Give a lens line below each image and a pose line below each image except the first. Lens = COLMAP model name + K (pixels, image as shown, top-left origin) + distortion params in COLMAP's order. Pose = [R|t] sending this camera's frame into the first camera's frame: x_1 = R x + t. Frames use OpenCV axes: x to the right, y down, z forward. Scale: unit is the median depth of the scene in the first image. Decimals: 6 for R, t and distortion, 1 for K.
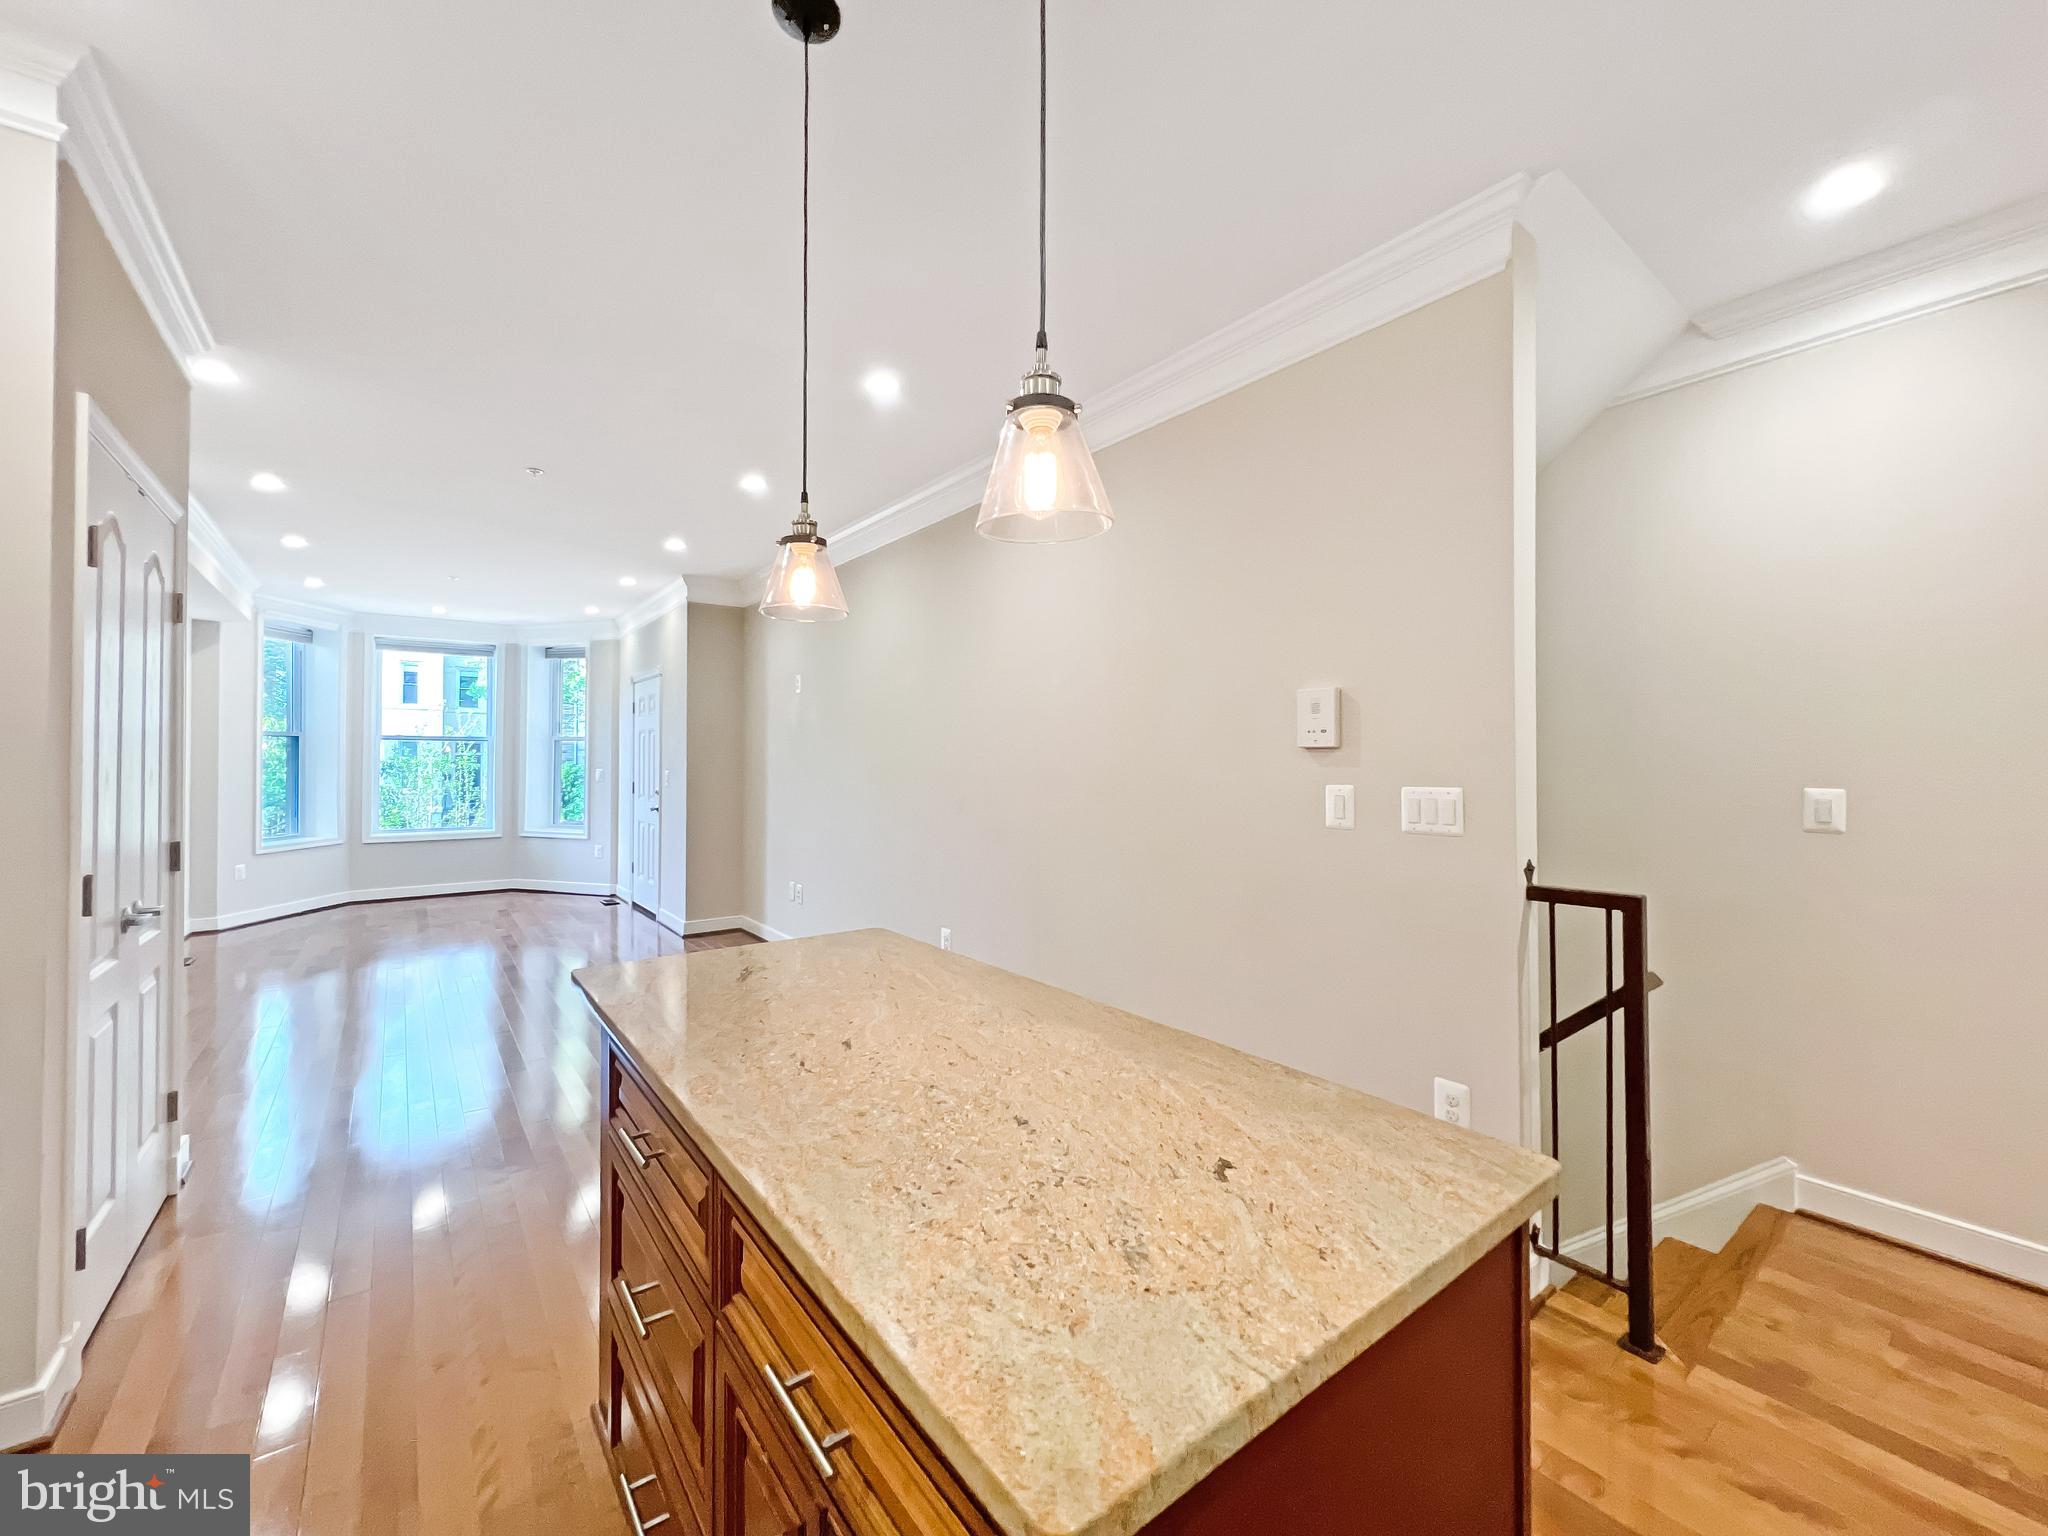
lens RADIAL K [[811.9, 0, 1033.6], [0, 811.9, 771.2], [0, 0, 1]] dist [-0.002559, 0.000345]
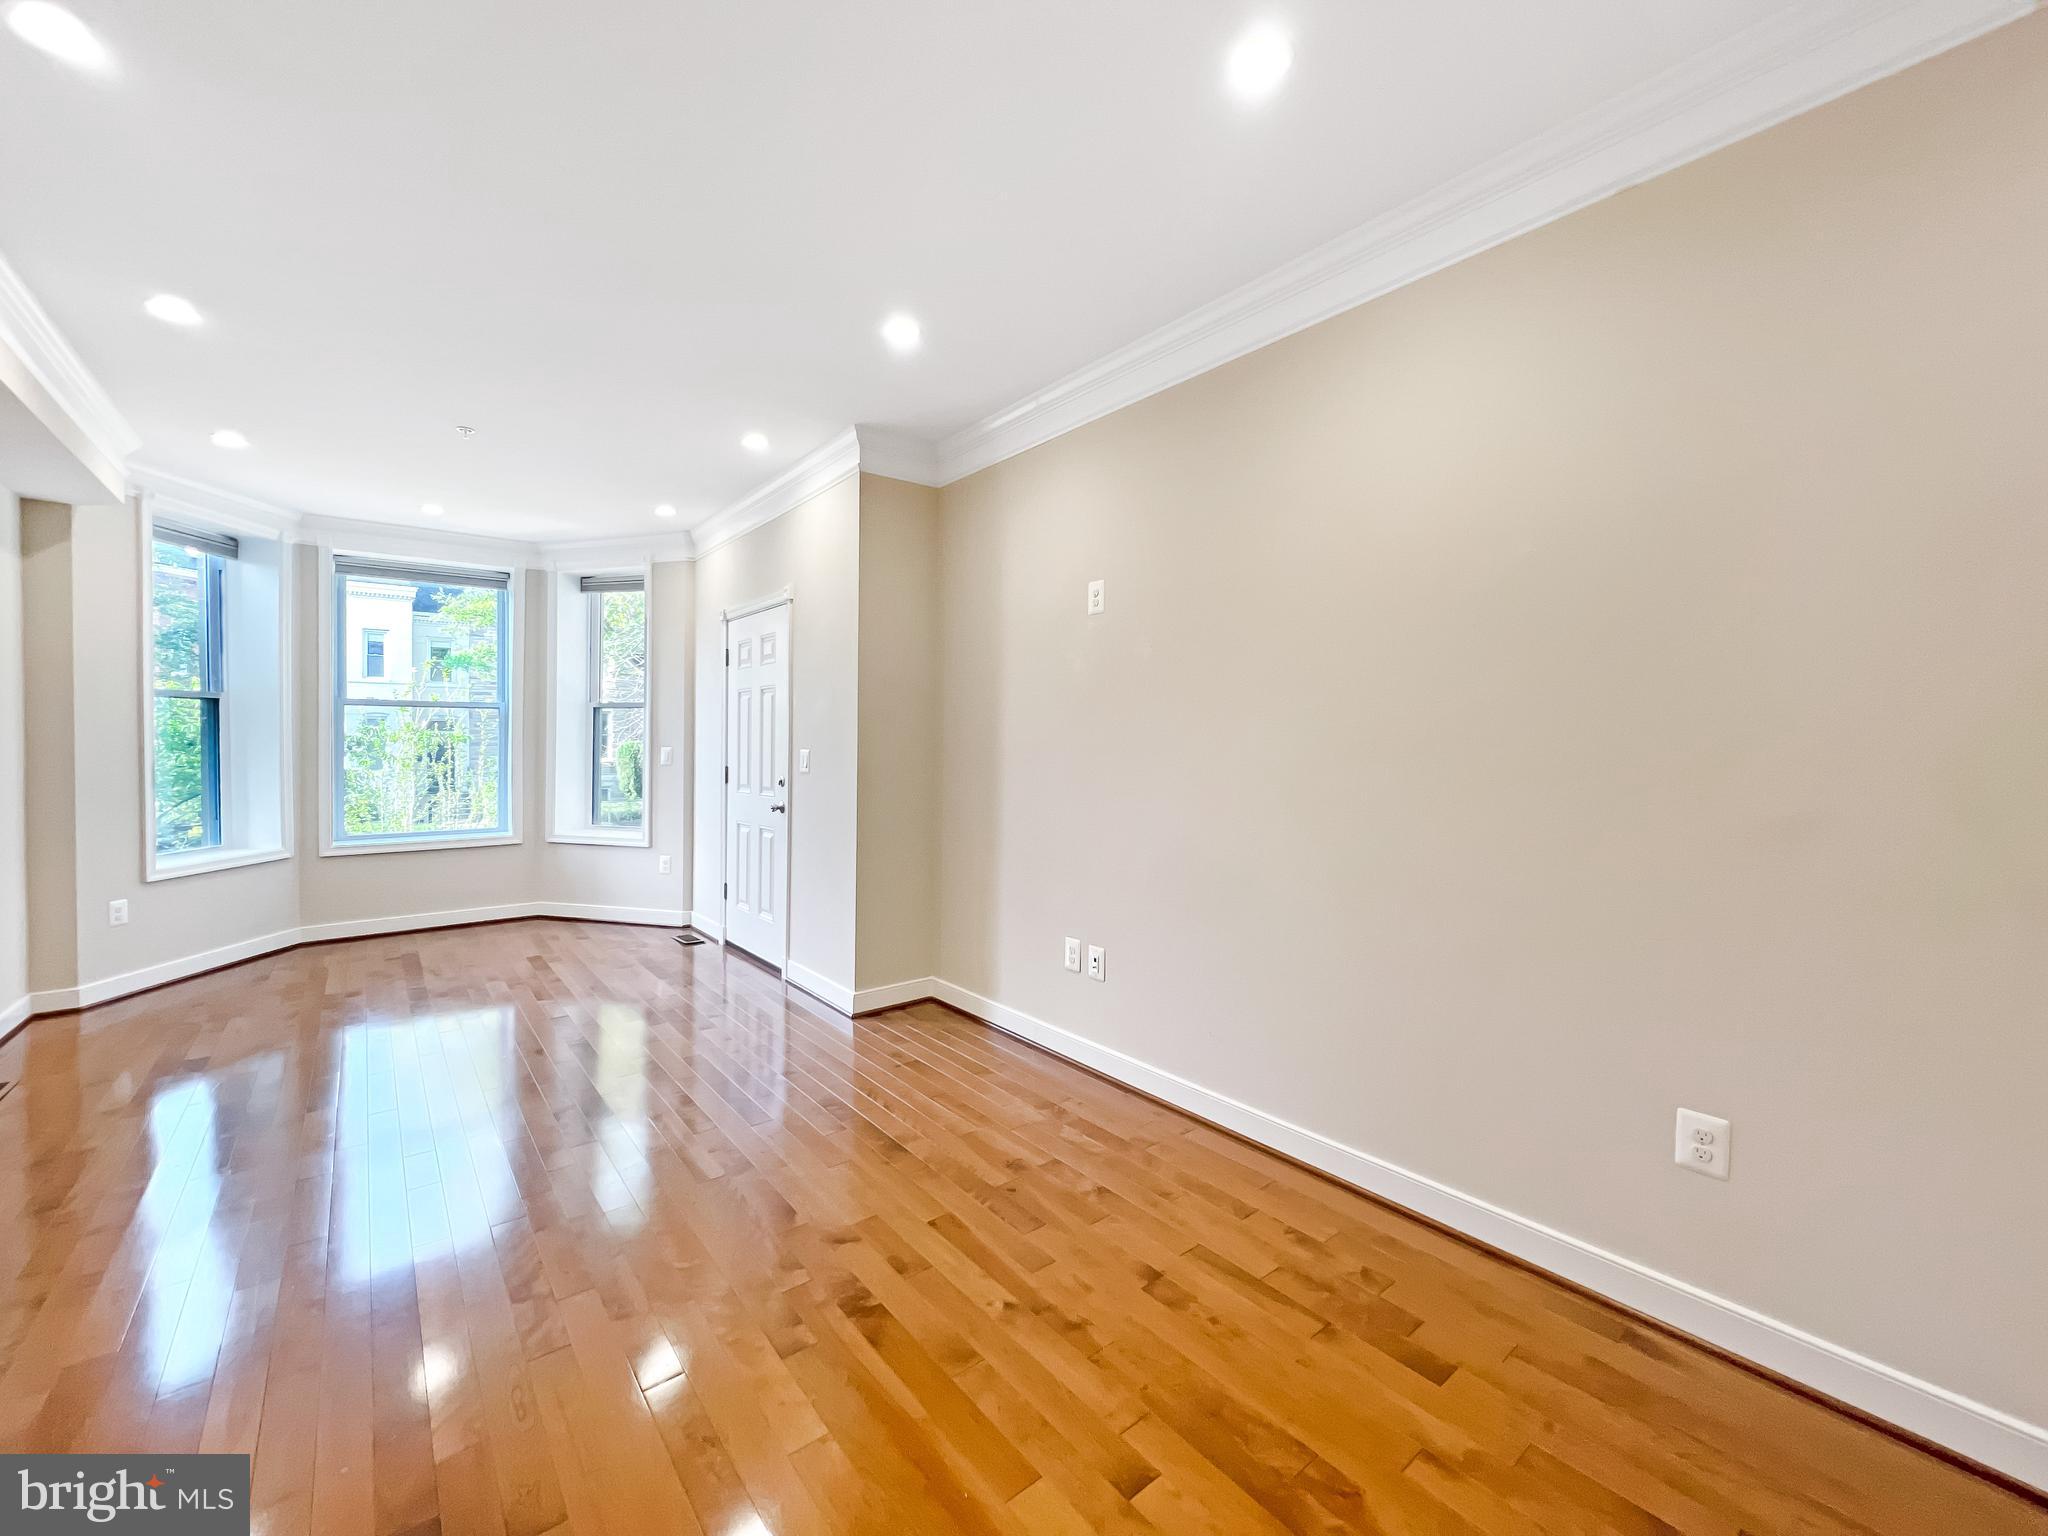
lens RADIAL K [[811.9, 0, 1038.9], [0, 811.9, 763.0], [0, 0, 1]] dist [-0.002559, 0.000345]
pose [[0.999481, -0.001937, 0.032150, -0.248179], [0.001473, 0.999894, 0.014458, 0.001220], [-0.032175, -0.014403, 0.999378, 0.304528]]
